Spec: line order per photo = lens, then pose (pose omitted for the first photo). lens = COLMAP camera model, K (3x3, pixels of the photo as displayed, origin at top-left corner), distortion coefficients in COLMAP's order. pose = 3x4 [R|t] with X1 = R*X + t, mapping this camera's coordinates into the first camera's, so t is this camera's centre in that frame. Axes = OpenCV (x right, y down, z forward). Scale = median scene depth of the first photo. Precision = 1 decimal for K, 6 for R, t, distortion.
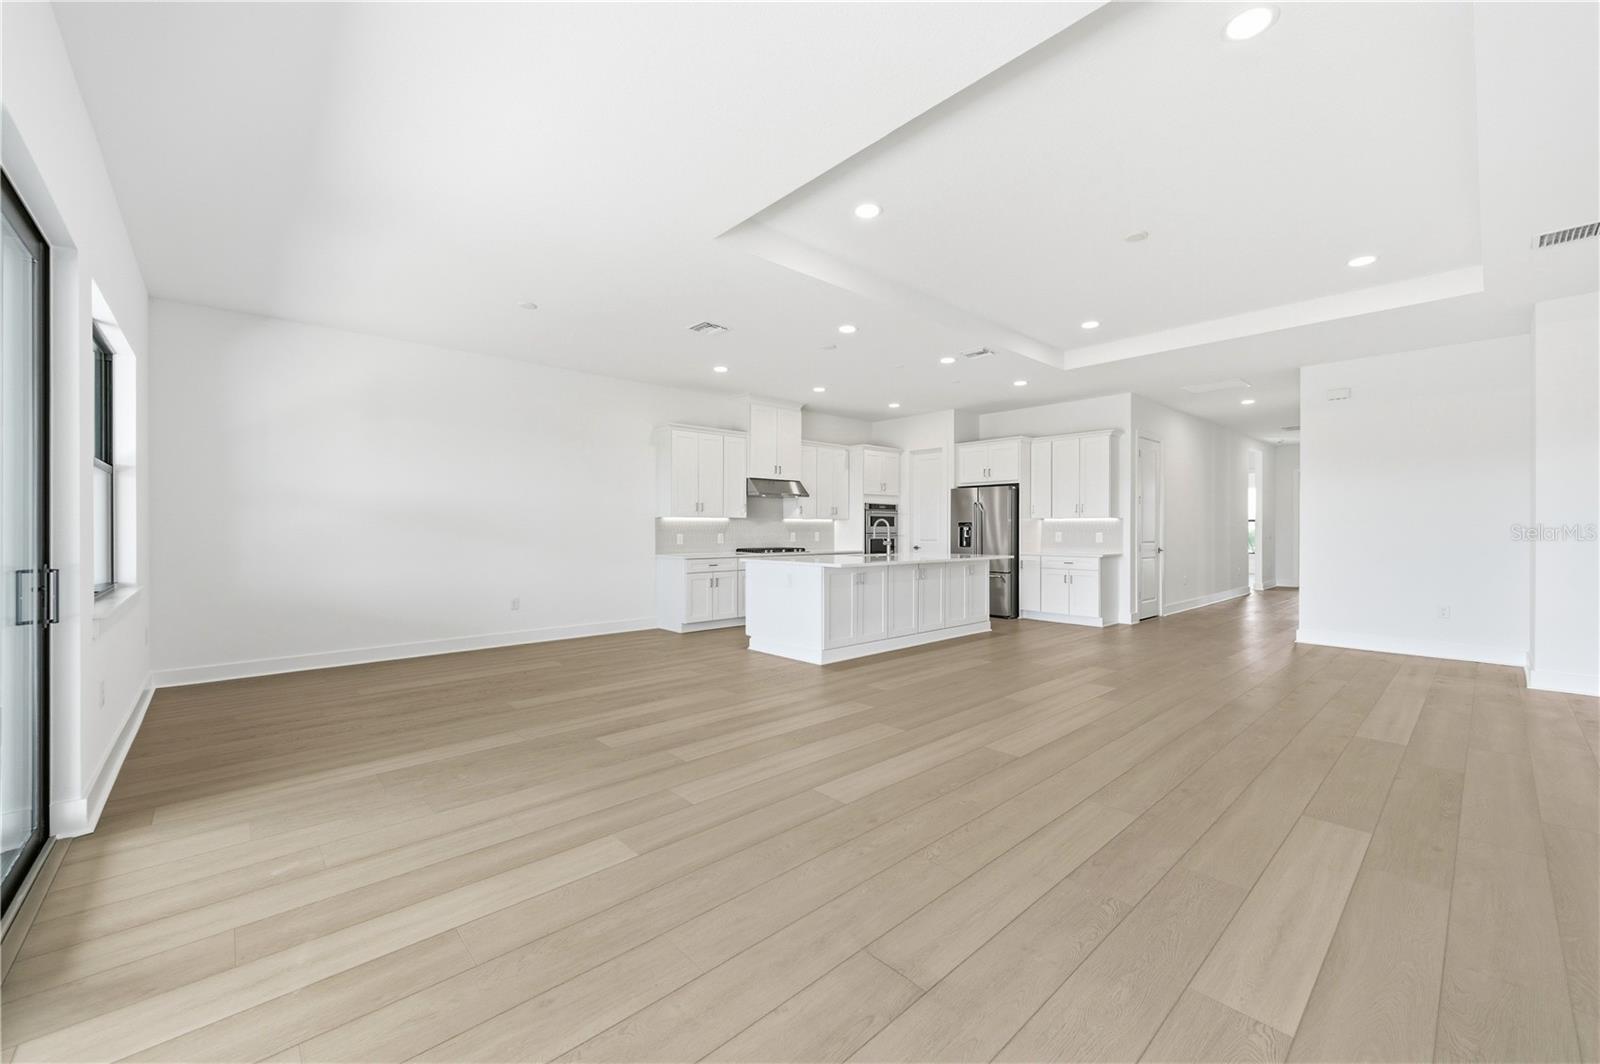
lens RADIAL K [[626.0, 0, 785.7], [0, 626.0, 530.7], [0, 0, 1]] dist [0.002696, 0.000226]
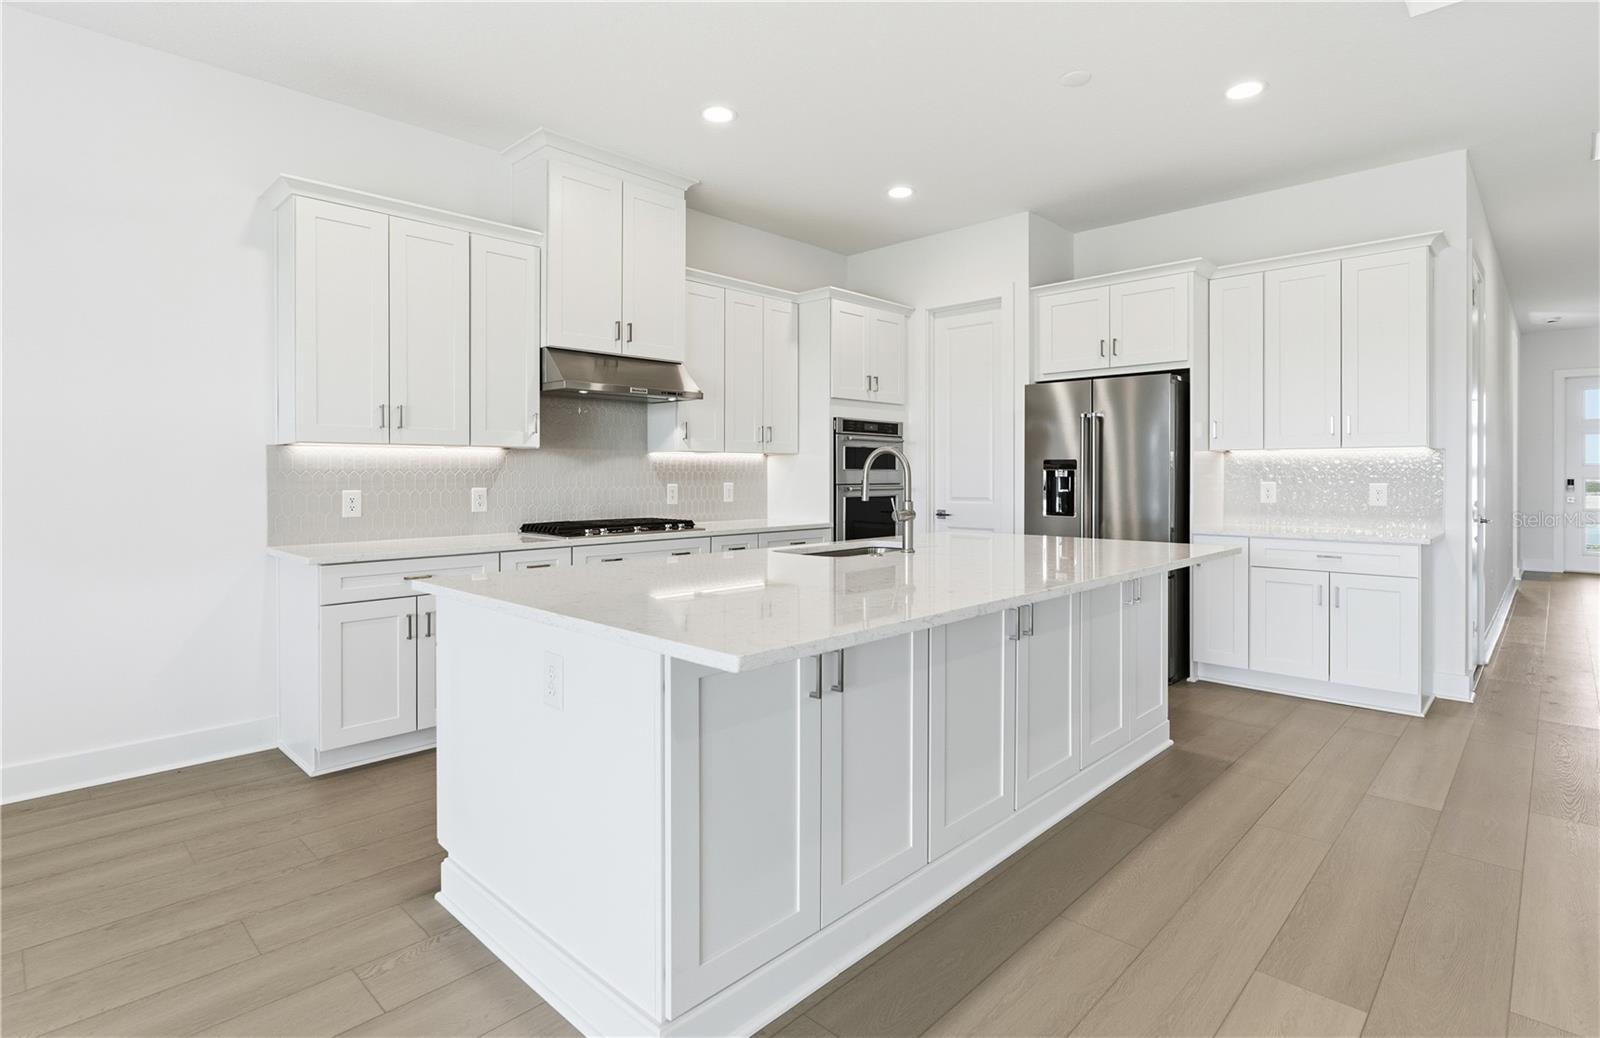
lens RADIAL K [[798.0, 0, 771.9], [0, 798.0, 479.3], [0, 0, 1]] dist [0.014094, 0.000395]
pose [[0.998291, -0.002031, 0.058400, 0.051445], [0.001846, 0.999993, 0.003211, -0.001733], [-0.058406, -0.003098, 0.998288, 0.453980]]
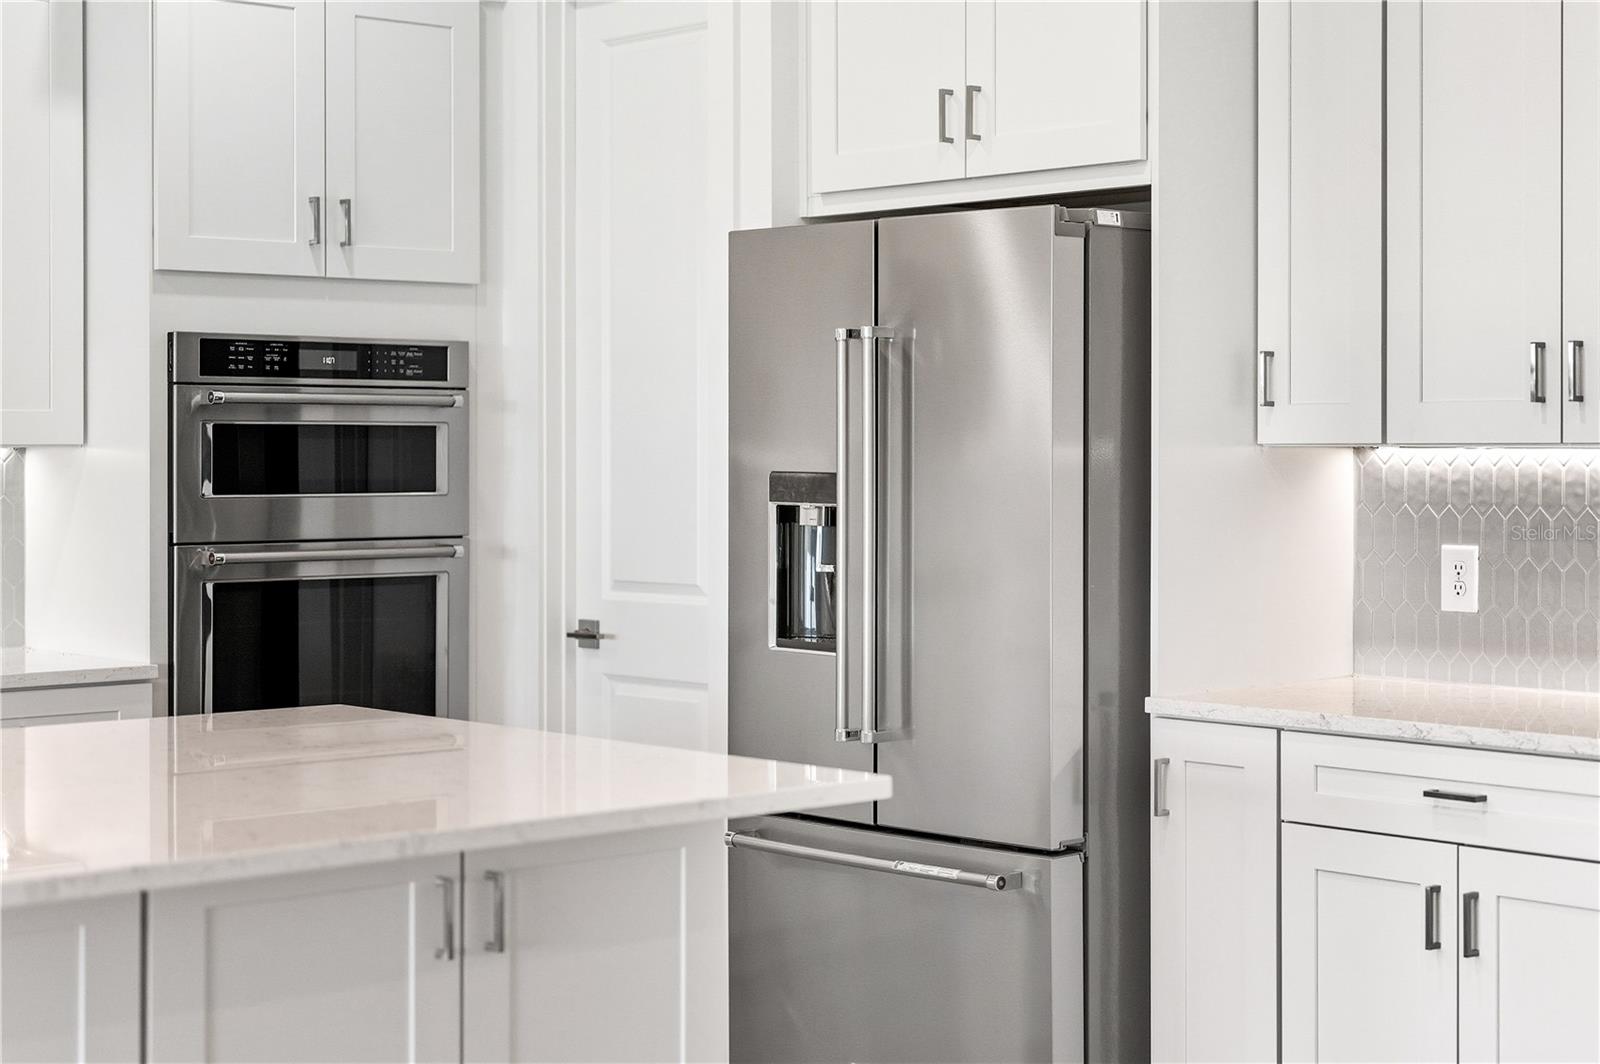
lens RADIAL K [[2646.2, 0, 813.5], [0, 2646.2, 520.0], [0, 0, 1]] dist [0.069699, 0.000000]
pose [[0.999994, -0.002890, 0.001654, 0.291163], [0.002839, 0.999540, 0.030199, -0.020817], [-0.001740, -0.030194, 0.999543, 0.414980]]
